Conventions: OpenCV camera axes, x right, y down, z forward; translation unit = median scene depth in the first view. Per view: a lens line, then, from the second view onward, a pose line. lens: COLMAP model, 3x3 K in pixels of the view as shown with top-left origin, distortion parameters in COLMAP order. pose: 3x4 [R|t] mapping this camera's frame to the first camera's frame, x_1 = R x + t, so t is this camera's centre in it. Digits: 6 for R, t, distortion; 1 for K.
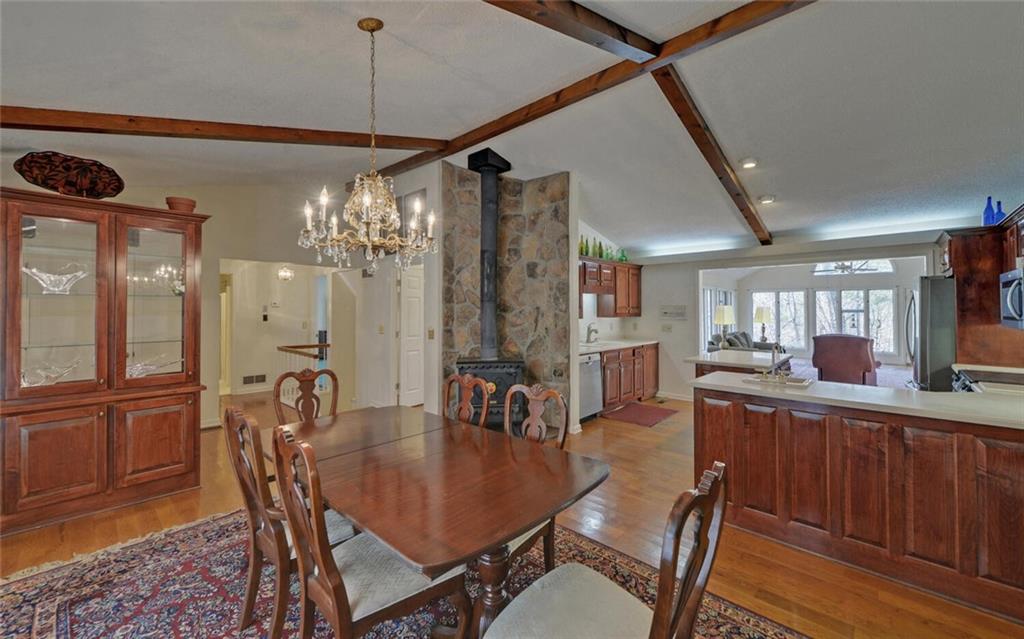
lens RADIAL K [[407.1, 0, 514.5], [0, 407.1, 301.1], [0, 0, 1]] dist [-0.000825, -0.000001]
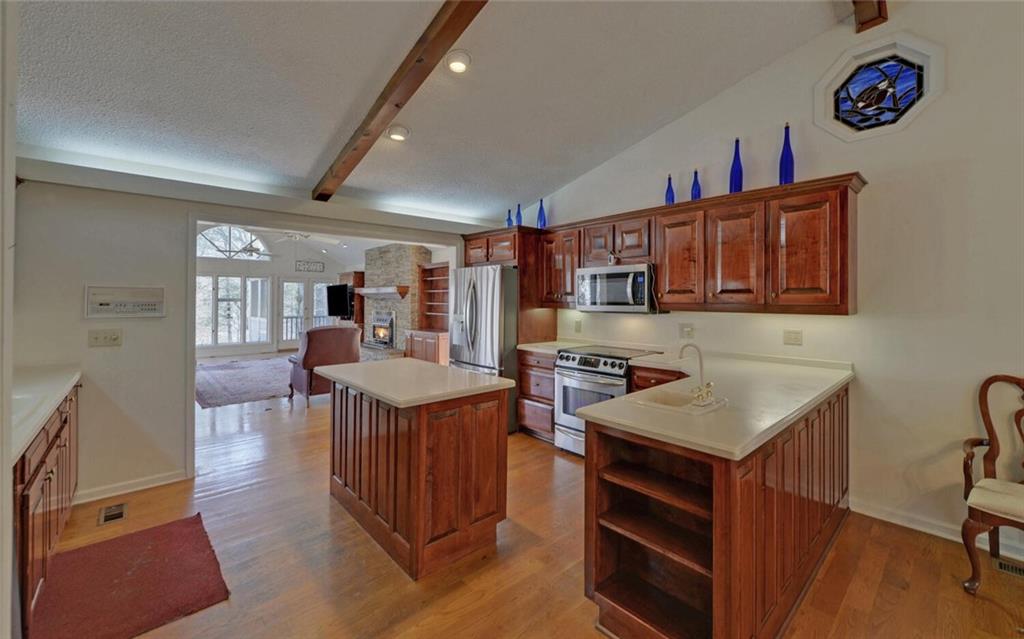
lens RADIAL K [[407.1, 0, 514.5], [0, 407.1, 301.1], [0, 0, 1]] dist [-0.000825, -0.000001]
pose [[0.099477, -0.006153, 0.995021, -0.010035], [-0.019853, 0.999770, 0.008167, 0.007505], [-0.994842, -0.020567, 0.099332, 0.283997]]
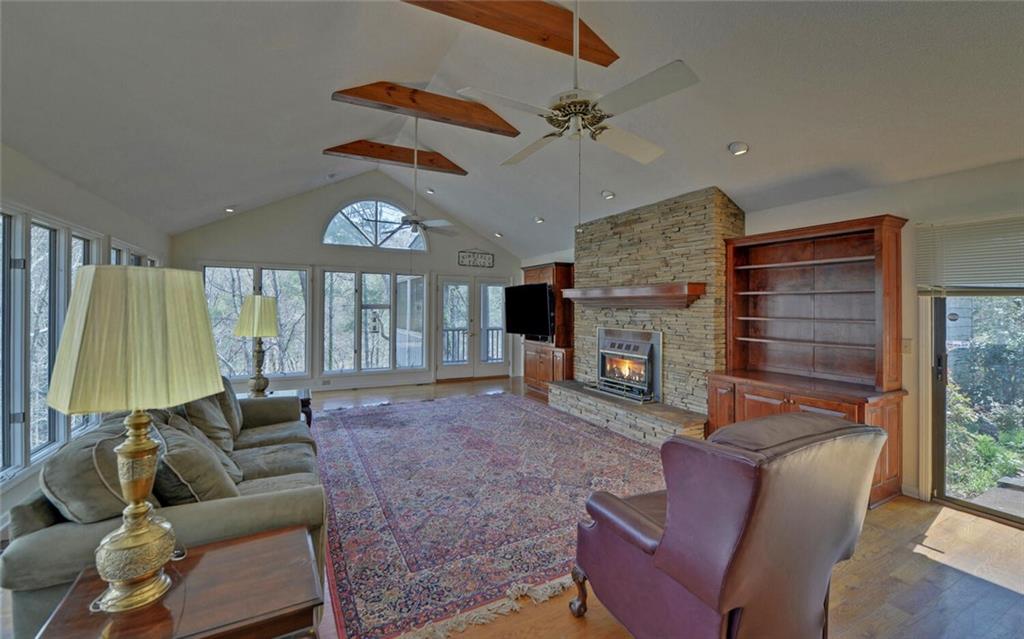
lens RADIAL K [[419.5, 0, 512.0], [0, 419.5, 319.5], [0, 0, 1]] dist [-0.000622, -0.000006]
pose [[0.361106, -0.024992, 0.932190, 0.303762], [-0.029866, 0.998818, 0.038348, 0.013963], [-0.932046, -0.041689, 0.359933, 0.579271]]
